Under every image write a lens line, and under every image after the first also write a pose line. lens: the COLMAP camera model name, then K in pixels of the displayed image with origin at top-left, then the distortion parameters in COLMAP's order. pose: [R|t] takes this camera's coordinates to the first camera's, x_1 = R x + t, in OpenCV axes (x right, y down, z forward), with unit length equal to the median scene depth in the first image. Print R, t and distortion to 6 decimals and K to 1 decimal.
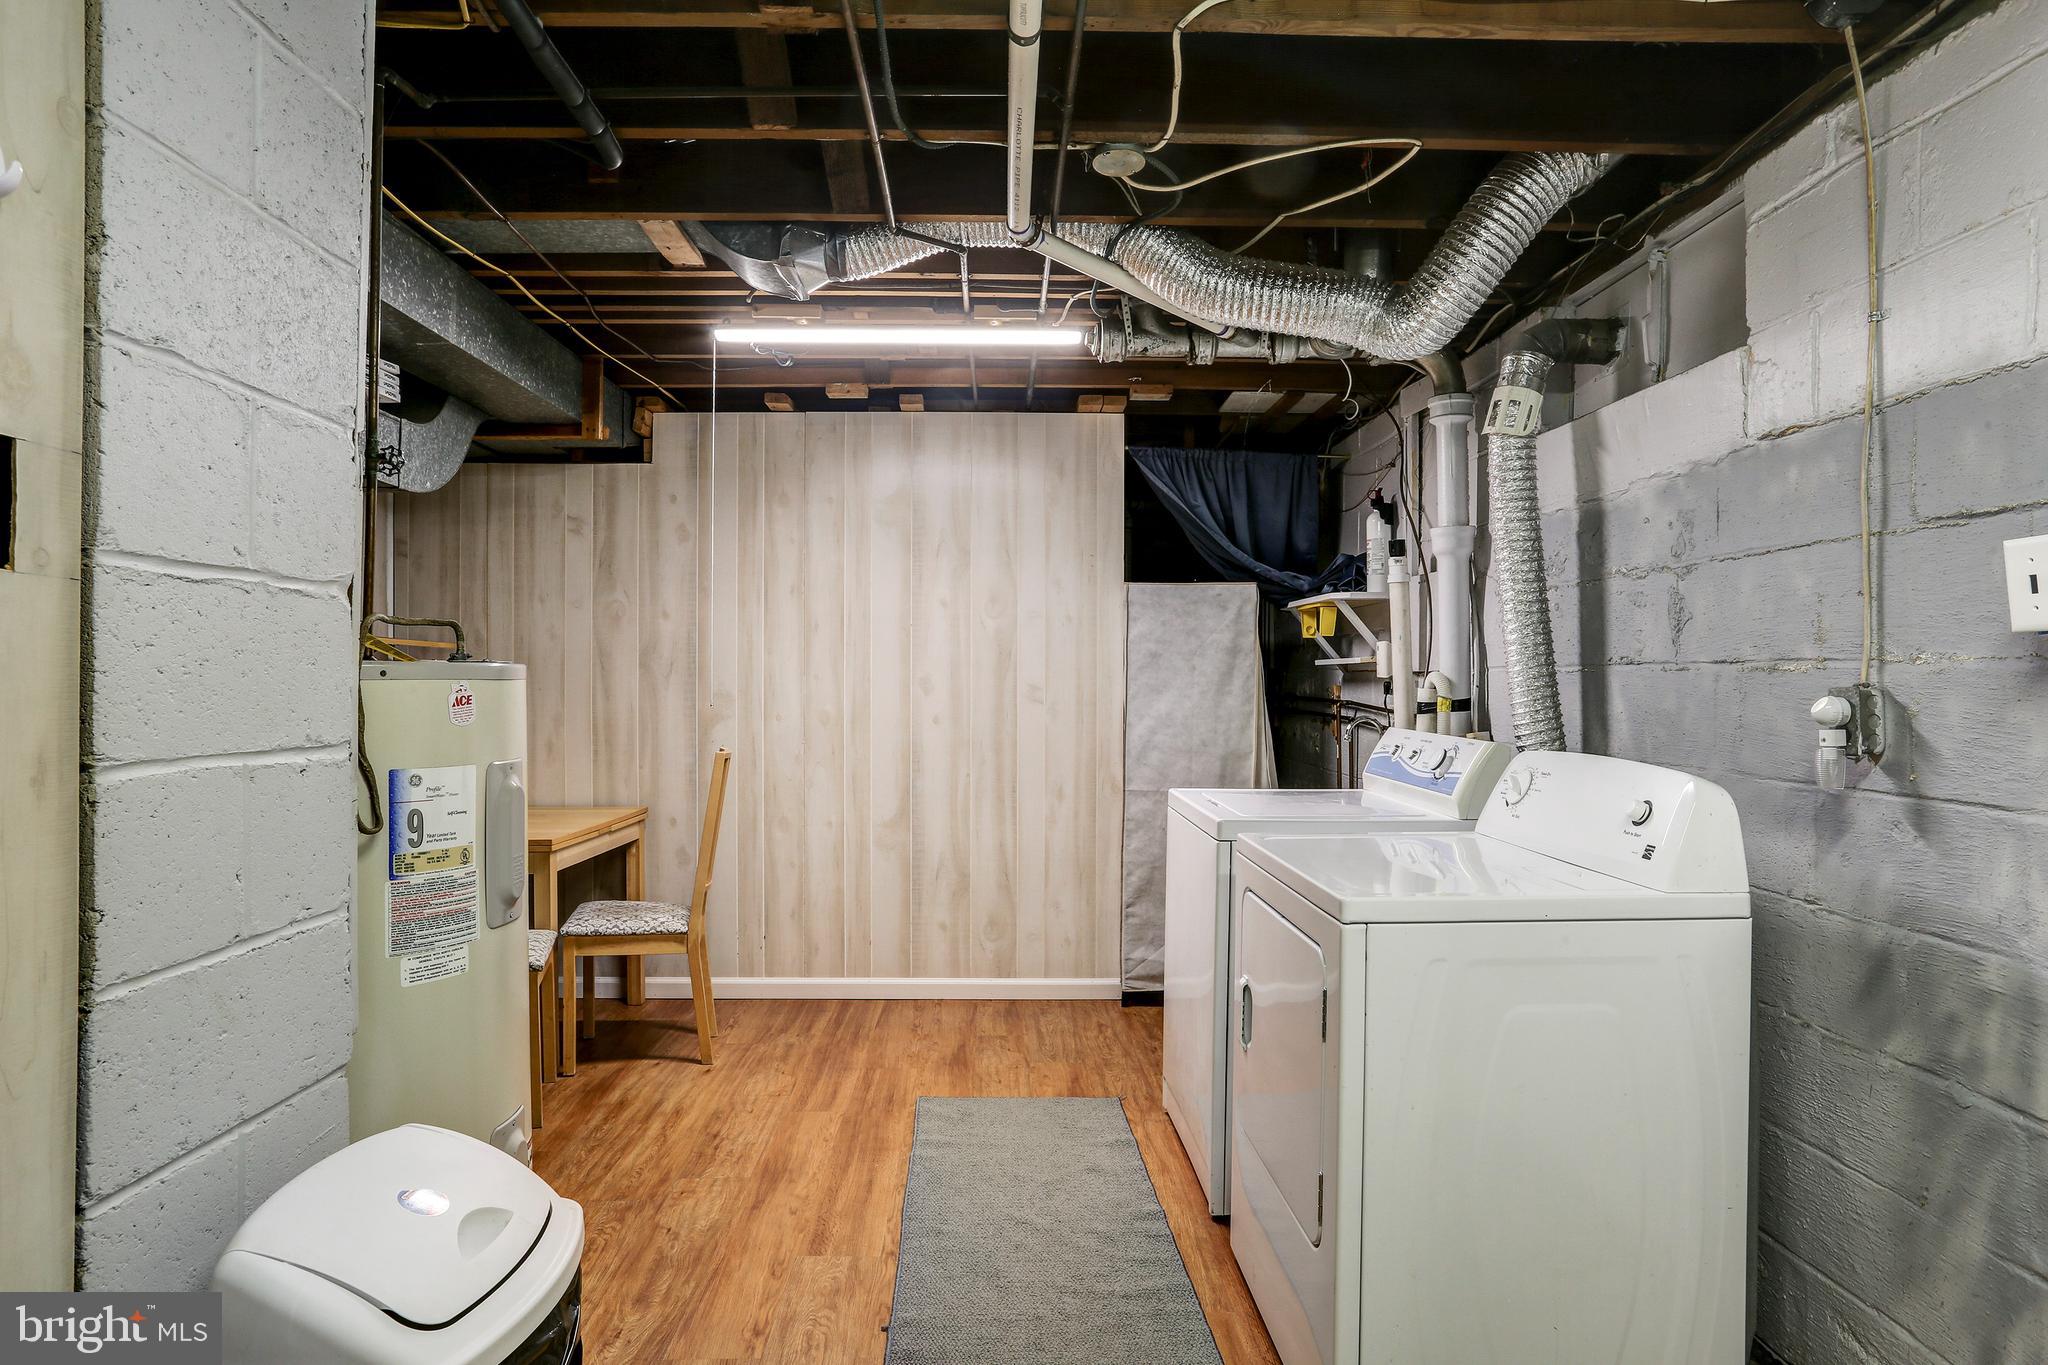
lens RADIAL K [[1209.5, 0, 1024.0], [0, 1209.5, 682.5], [0, 0, 1]] dist [-0.000578, -0.000152]
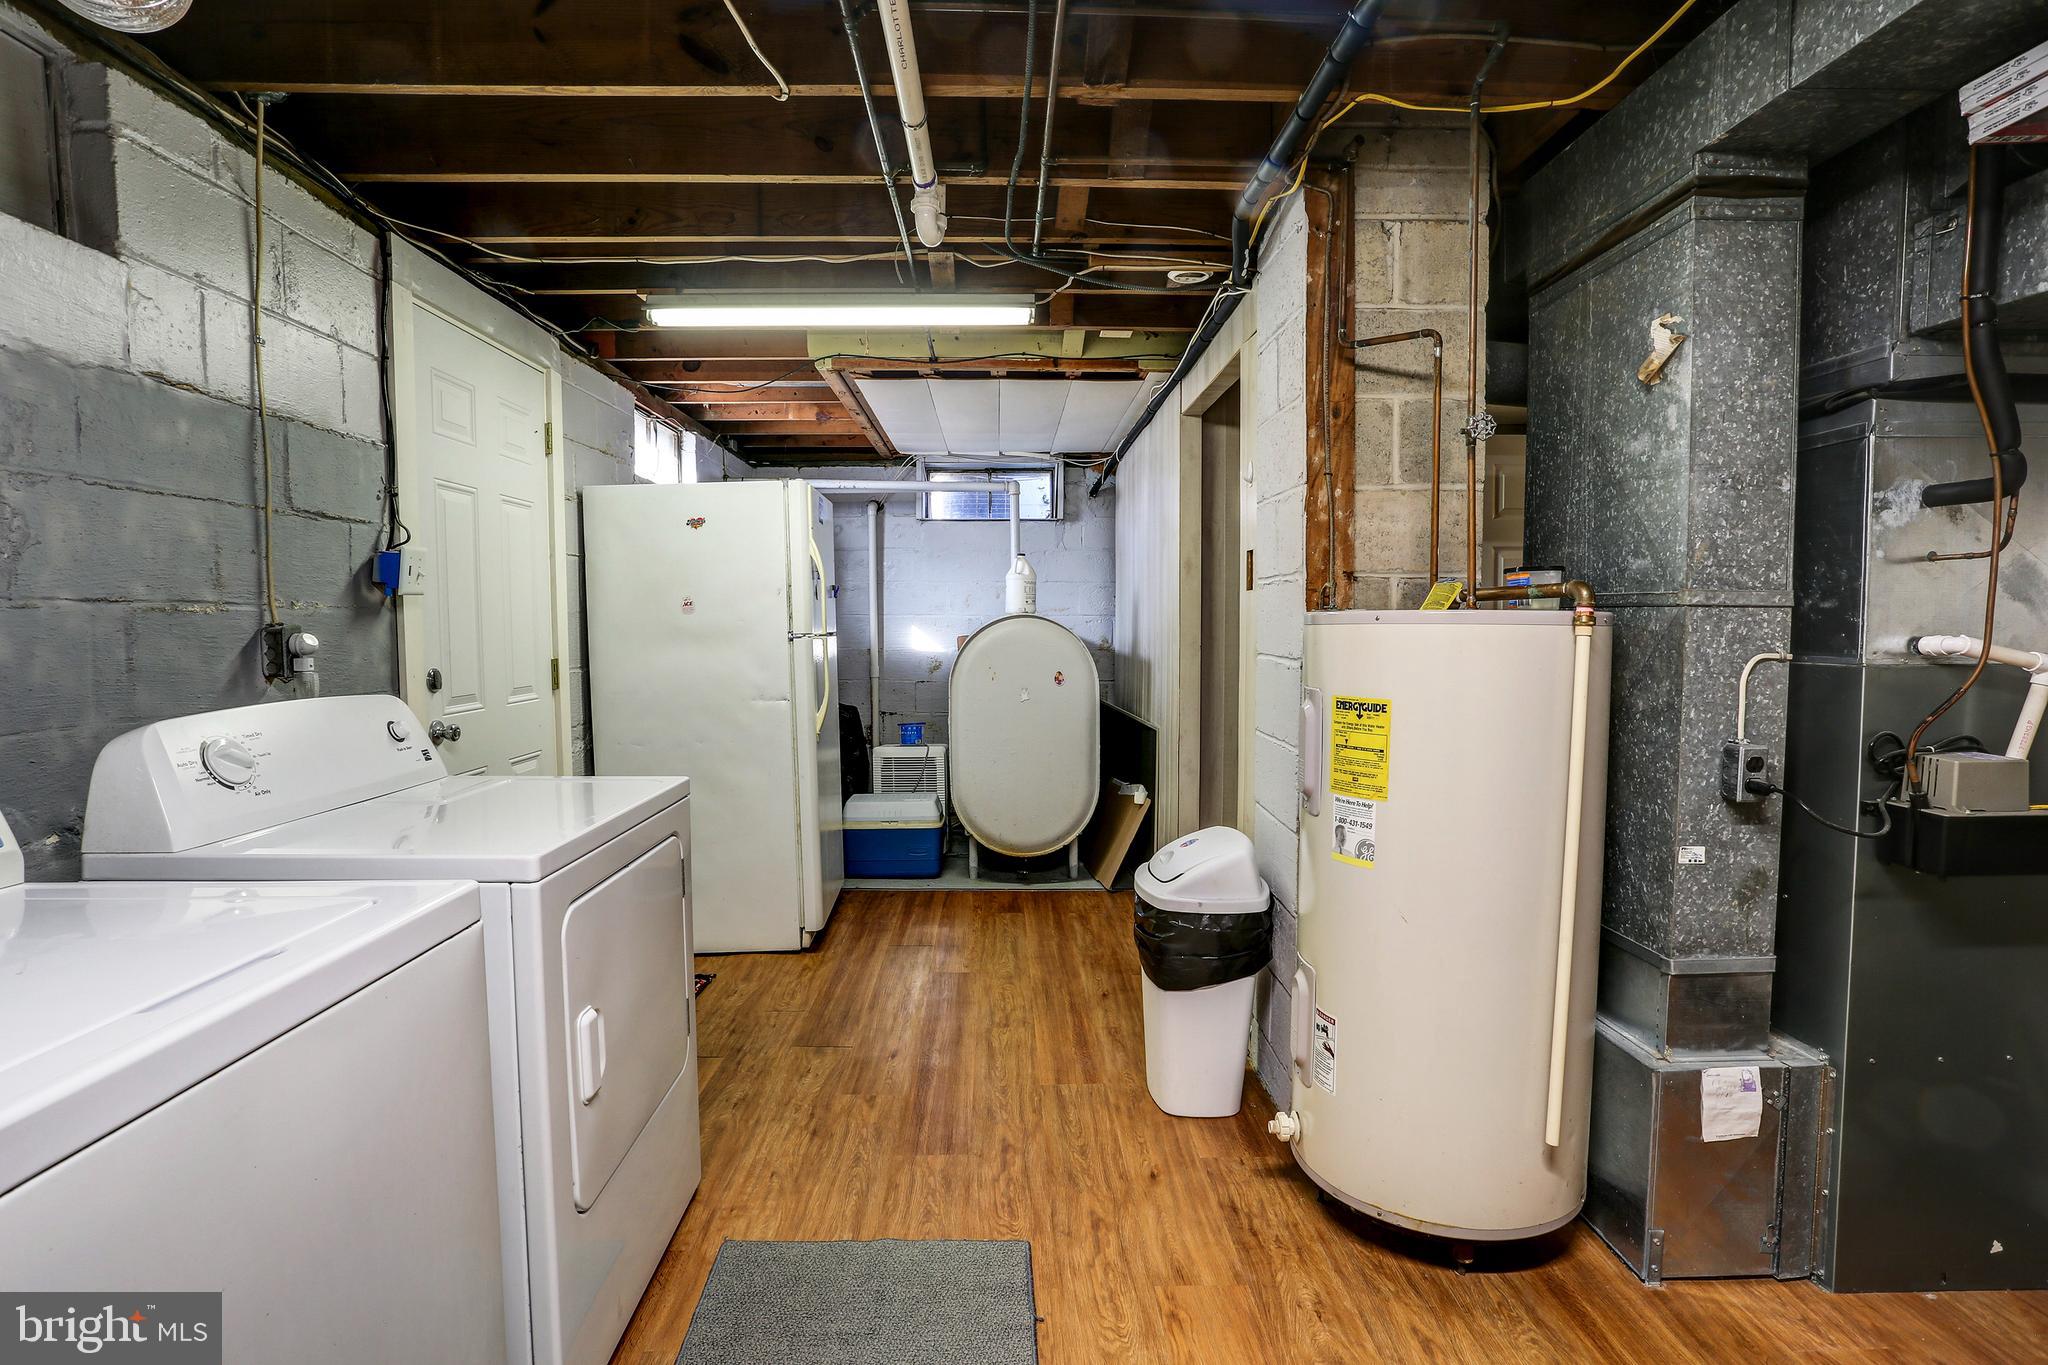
lens RADIAL K [[999.4, 0, 1024.0], [0, 999.4, 682.5], [0, 0, 1]] dist [-0.069797, 0.029360]
pose [[-0.999995, -0.002614, 0.001719, -0.104161], [-0.002496, 0.997861, 0.065331, -0.004727], [-0.001886, 0.065326, -0.997862, 1.796762]]
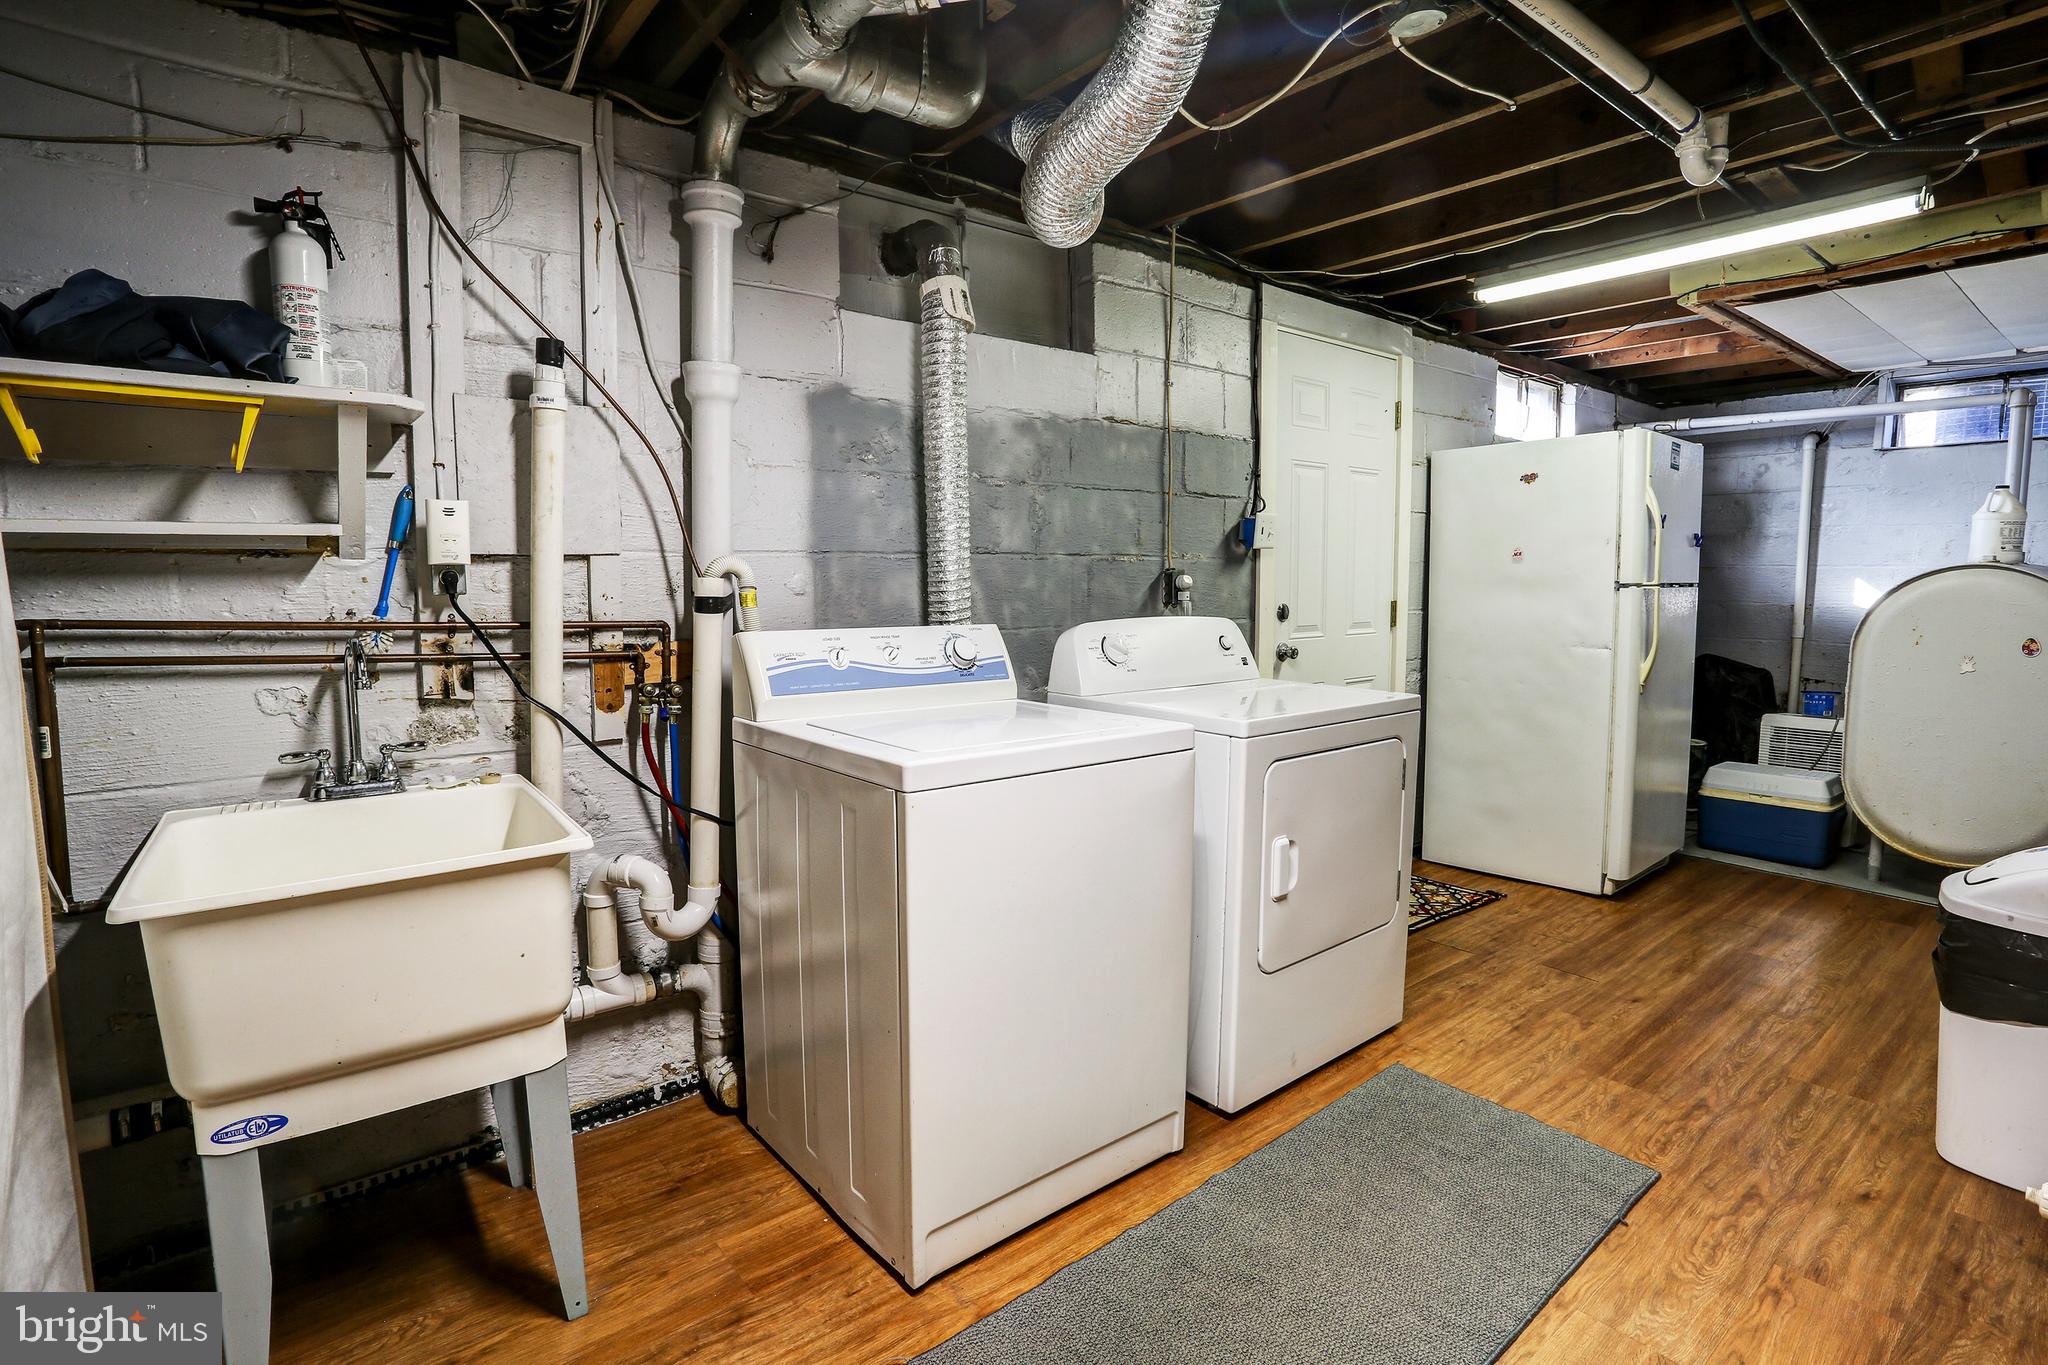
lens RADIAL K [[999.4, 0, 1024.0], [0, 999.4, 682.5], [0, 0, 1]] dist [-0.069797, 0.029360]
pose [[-0.603604, -0.089667, 0.792226, -0.425850], [0.002159, 0.993468, 0.114089, -0.000174], [-0.797281, 0.070575, -0.599468, 1.926404]]
